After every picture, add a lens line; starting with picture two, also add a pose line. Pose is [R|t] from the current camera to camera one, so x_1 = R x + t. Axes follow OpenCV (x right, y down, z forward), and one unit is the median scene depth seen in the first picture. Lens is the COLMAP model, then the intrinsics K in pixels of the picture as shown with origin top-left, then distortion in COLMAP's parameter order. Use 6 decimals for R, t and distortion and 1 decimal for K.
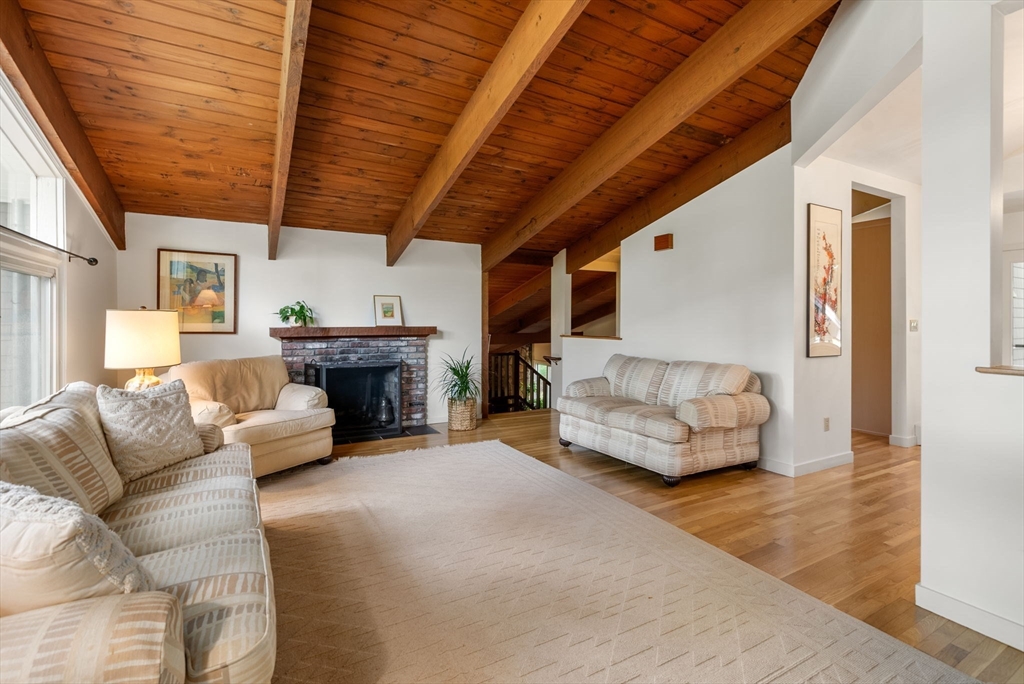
lens RADIAL K [[473.7, 0, 512.6], [0, 473.7, 338.7], [0, 0, 1]] dist [-0.003230, 0.000560]
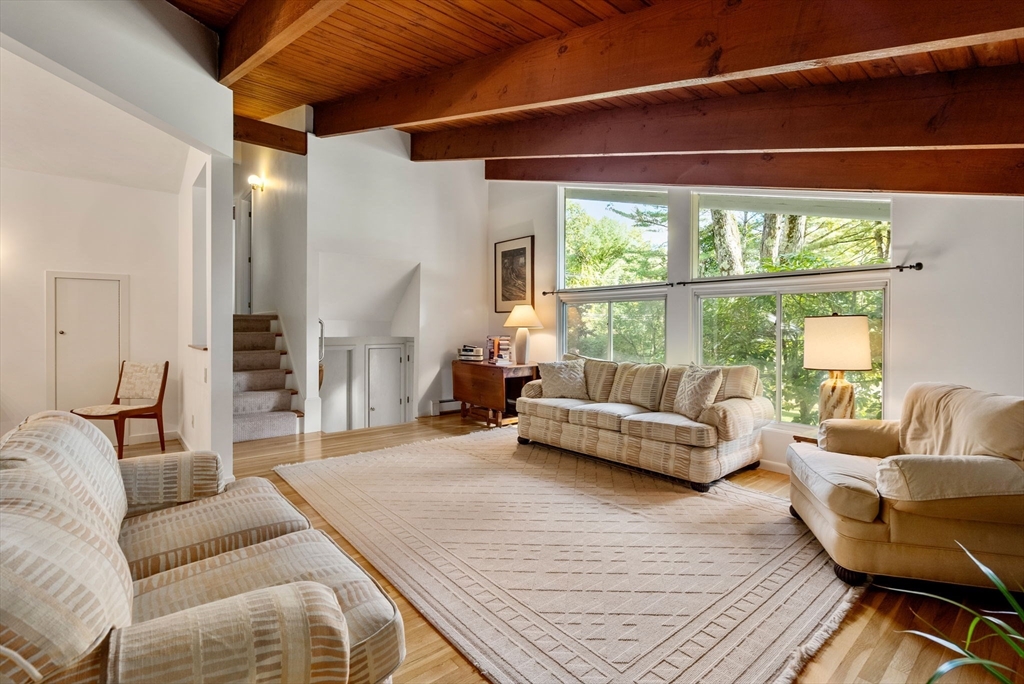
lens RADIAL K [[473.7, 0, 512.6], [0, 473.7, 338.7], [0, 0, 1]] dist [-0.003230, 0.000560]
pose [[-0.983246, -0.004544, -0.182225, 0.086664], [-0.014844, 0.998365, 0.055199, -0.040428], [0.181676, 0.056979, -0.981706, 1.338826]]
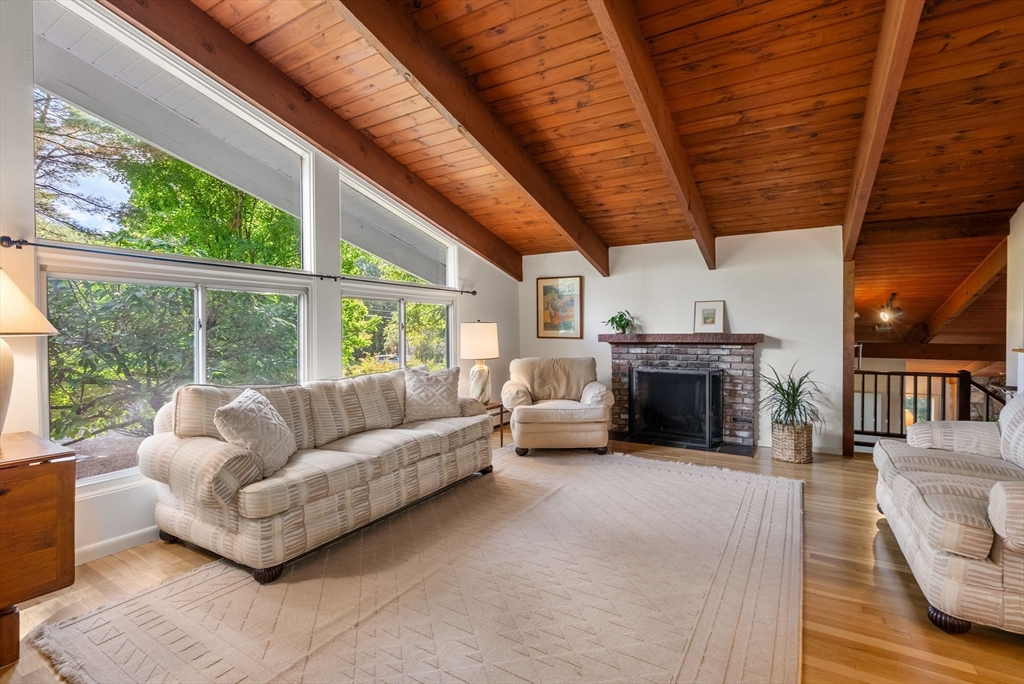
lens RADIAL K [[464.7, 0, 517.1], [0, 464.7, 352.6], [0, 0, 1]] dist [-0.013430, 0.000533]
pose [[0.492698, 0.037955, -0.869372, 0.431023], [-0.024519, 0.999257, 0.029730, -0.006806], [0.869855, 0.006669, 0.493263, 0.250817]]
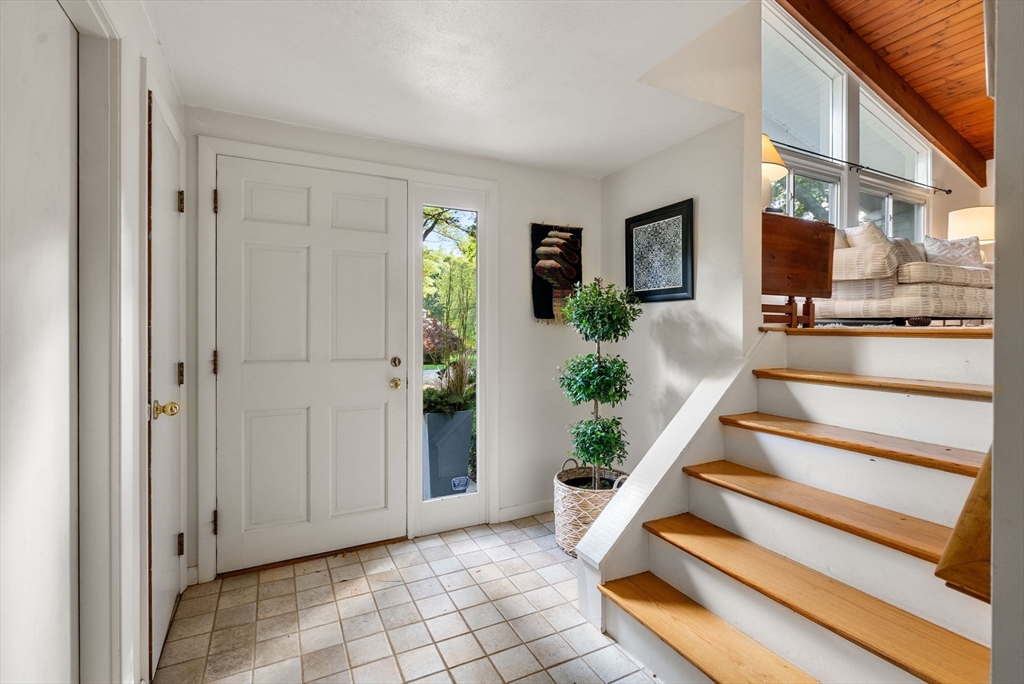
lens RADIAL K [[473.7, 0, 512.6], [0, 473.7, 338.7], [0, 0, 1]] dist [-0.003230, 0.000560]
pose [[-0.032602, -0.000779, -0.999468, 0.645556], [-0.031870, 0.999492, 0.000260, 0.308926], [0.998960, 0.031862, -0.032611, -0.373926]]
